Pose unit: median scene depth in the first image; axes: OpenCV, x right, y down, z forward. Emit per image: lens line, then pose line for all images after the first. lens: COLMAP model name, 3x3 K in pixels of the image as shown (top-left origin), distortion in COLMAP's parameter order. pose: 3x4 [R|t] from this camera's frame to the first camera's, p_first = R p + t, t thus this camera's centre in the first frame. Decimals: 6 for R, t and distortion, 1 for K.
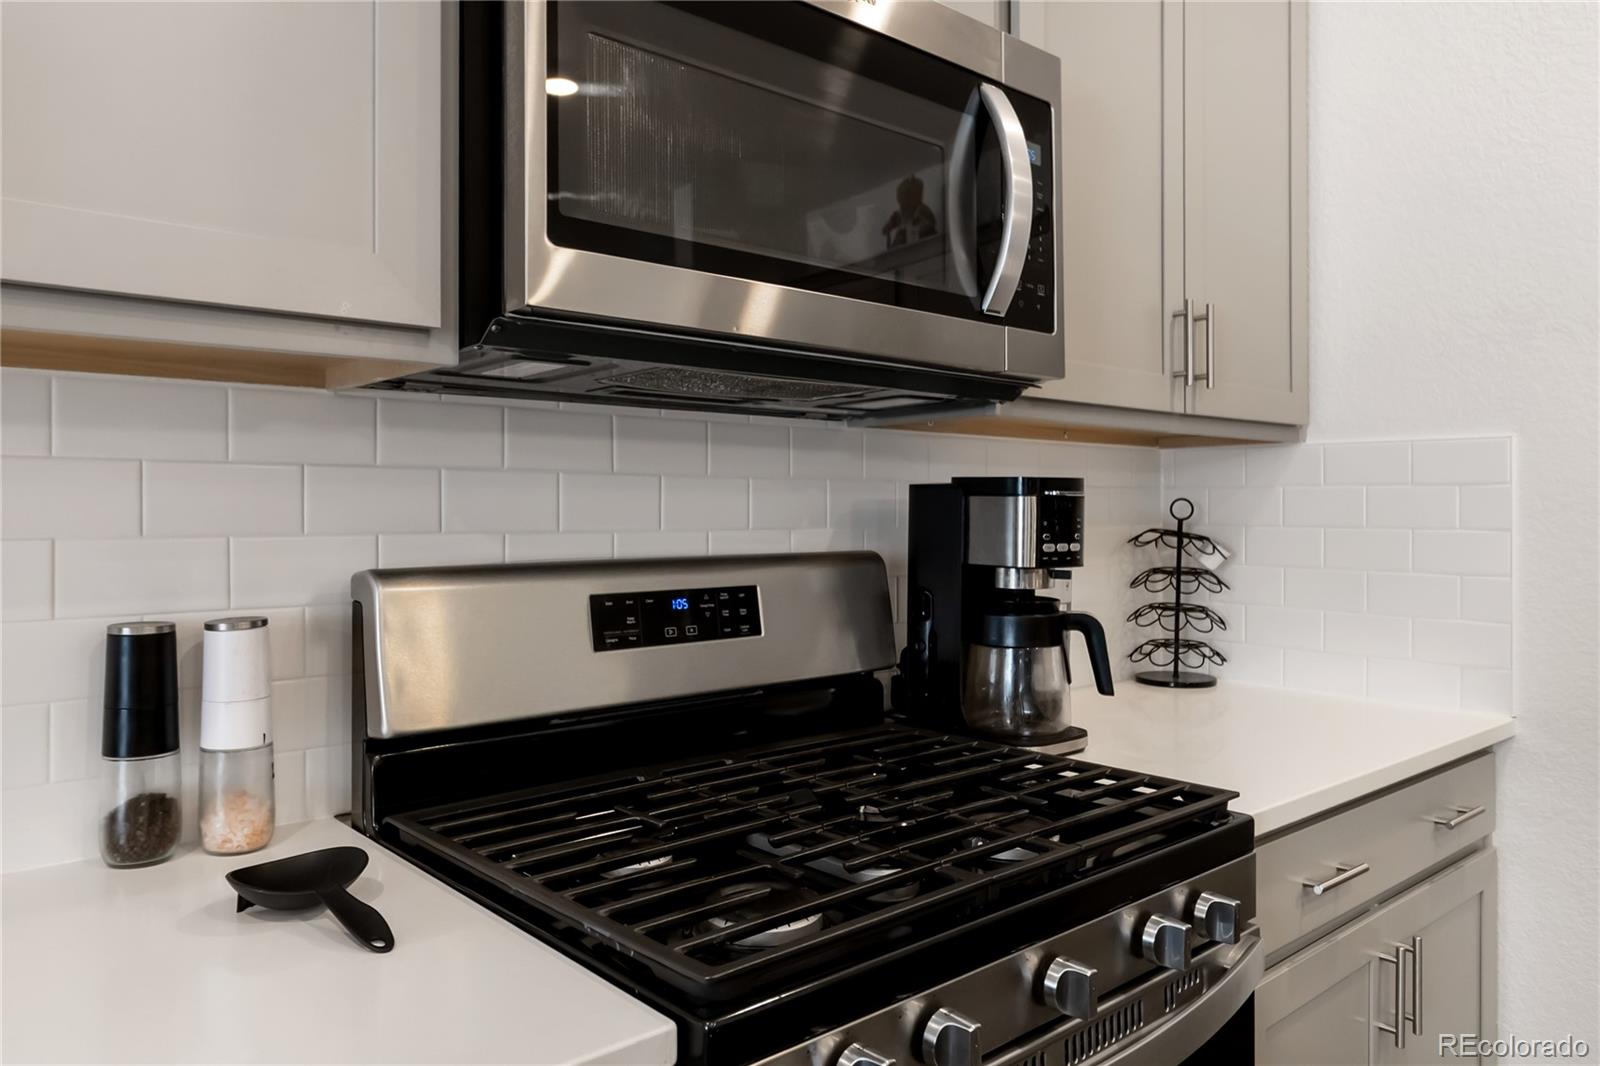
lens RADIAL K [[1130.0, 0, 798.1], [0, 1130.0, 528.5], [0, 0, 1]] dist [0.012577, 0.000975]
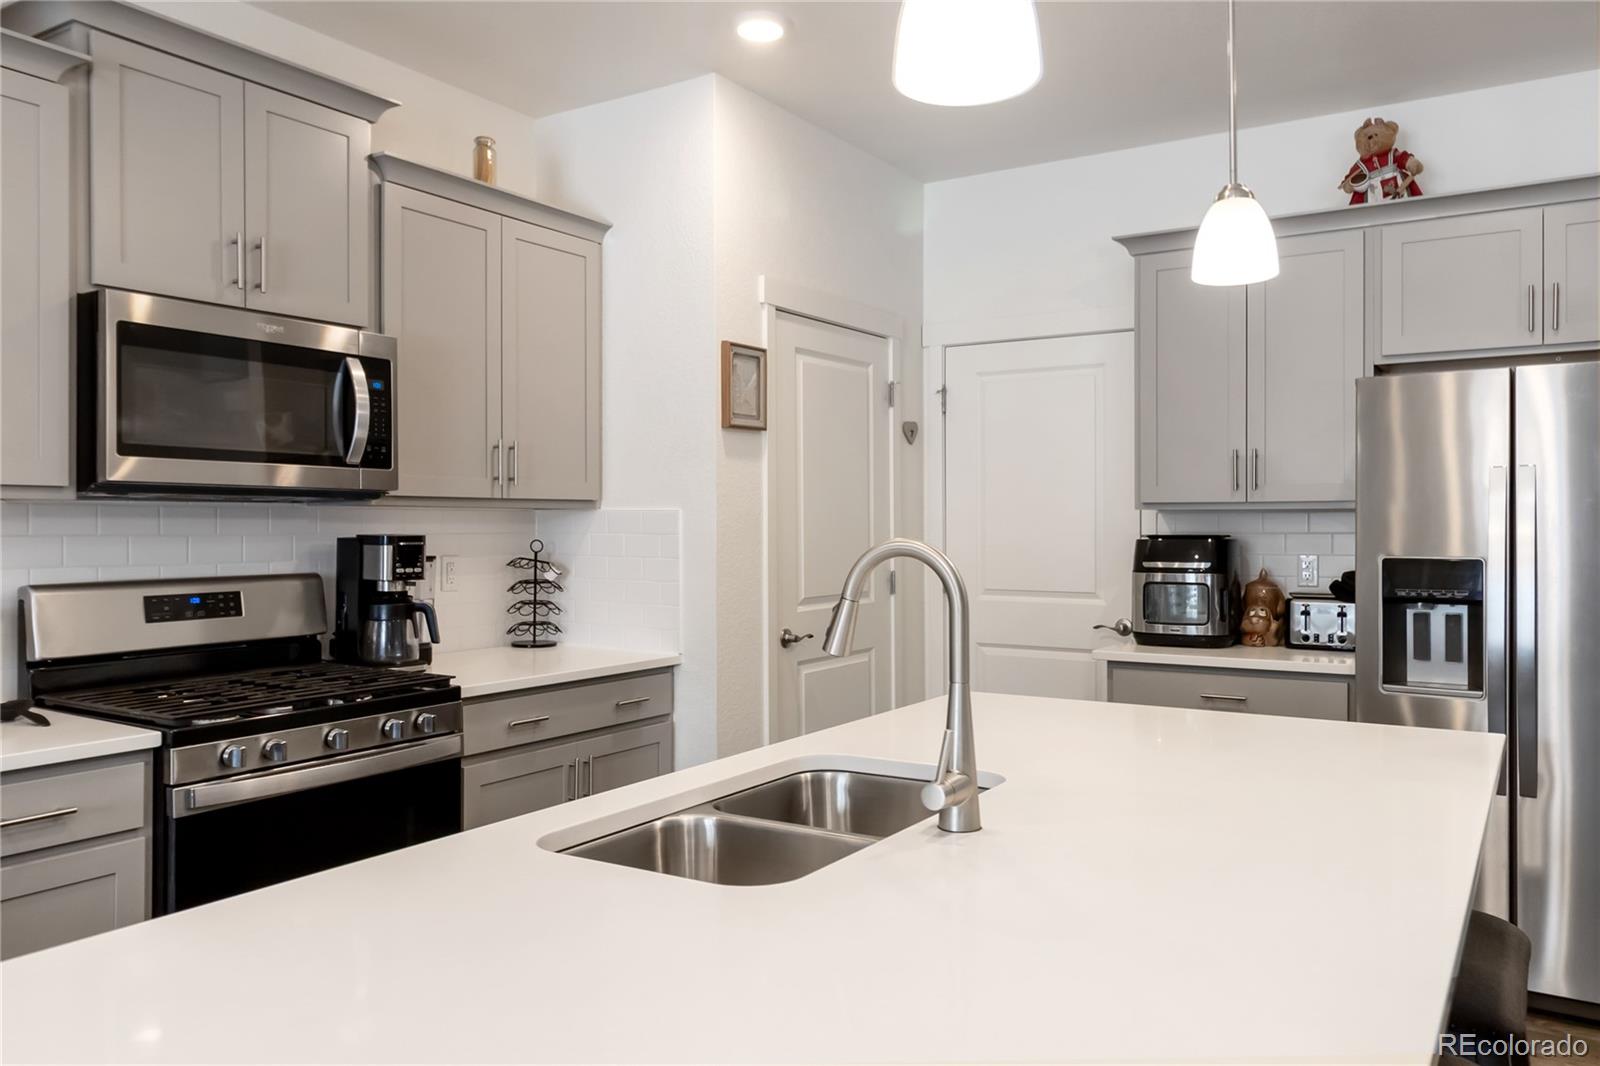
lens RADIAL K [[1187.3, 0, 809.5], [0, 1187.3, 525.1], [0, 0, 1]] dist [-0.000932, 0.005419]
pose [[0.960616, -0.000923, 0.277879, 0.329103], [0.004969, 0.999892, -0.013856, -0.030579], [-0.277836, 0.014691, 0.960516, -1.233022]]
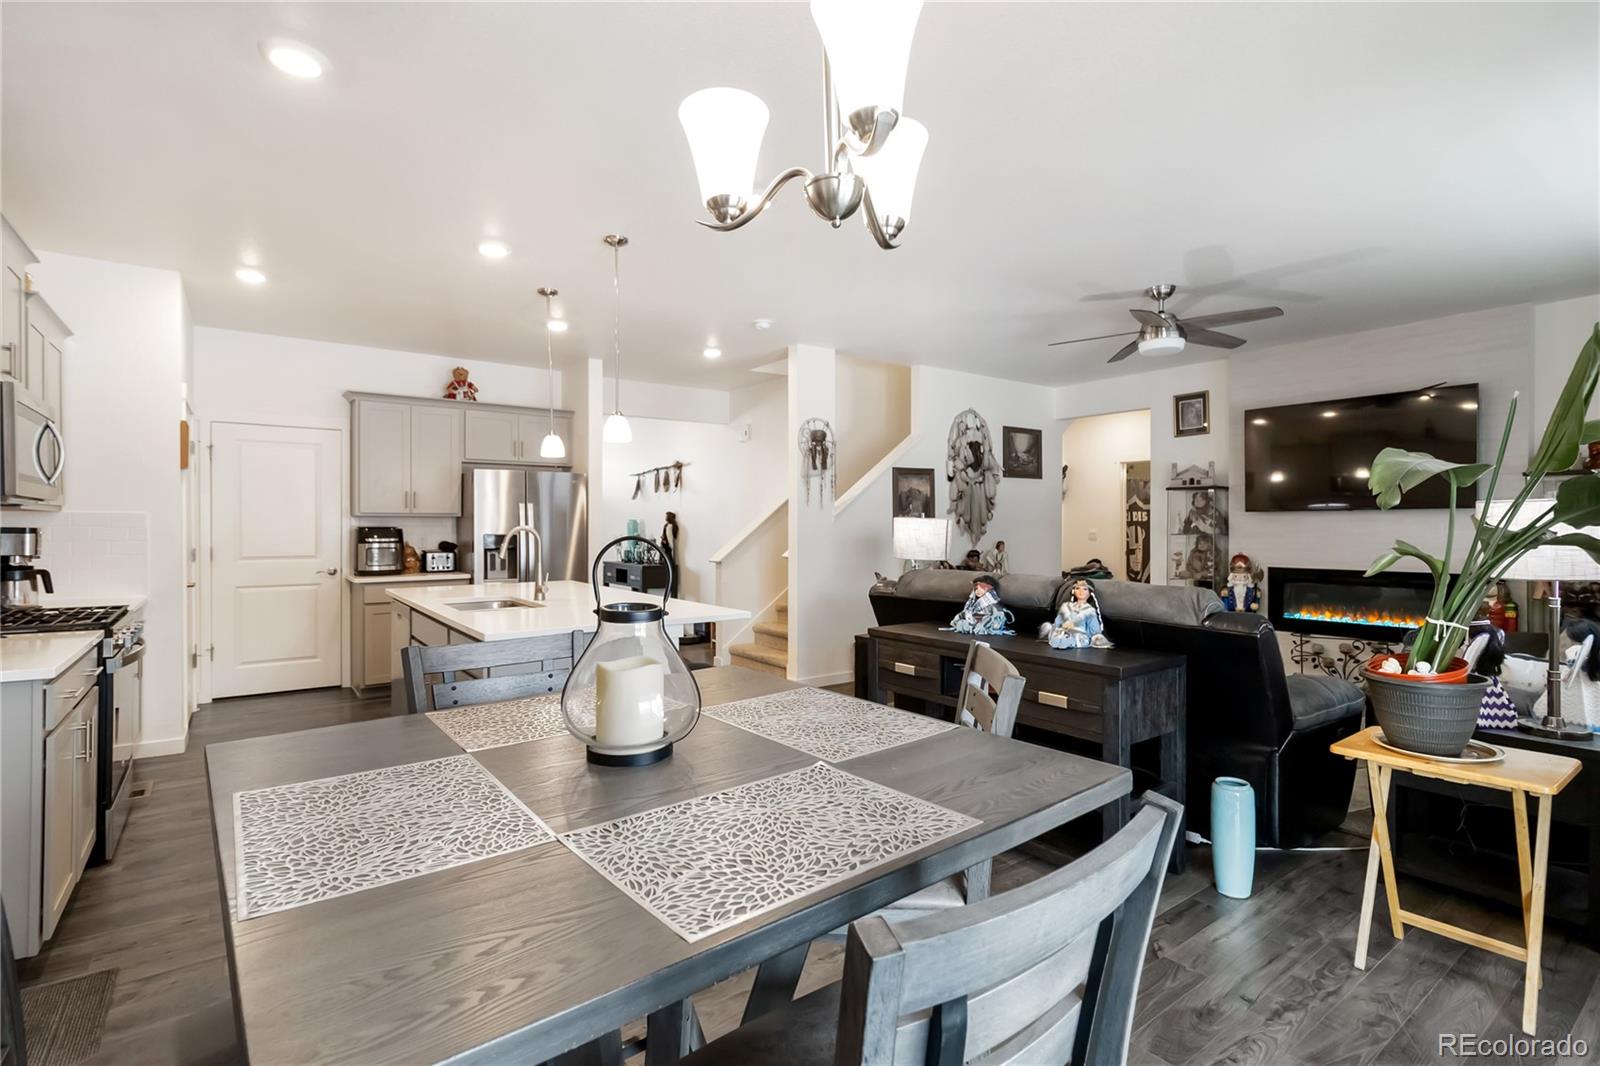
lens RADIAL K [[746.1, 0, 803.7], [0, 746.1, 527.4], [0, 0, 1]] dist [-0.000600, -0.000125]
pose [[0.071312, -0.003114, 0.997449, -1.732473], [0.014735, 0.999889, 0.002069, -0.015591], [-0.997345, 0.014550, 0.071350, -1.334600]]
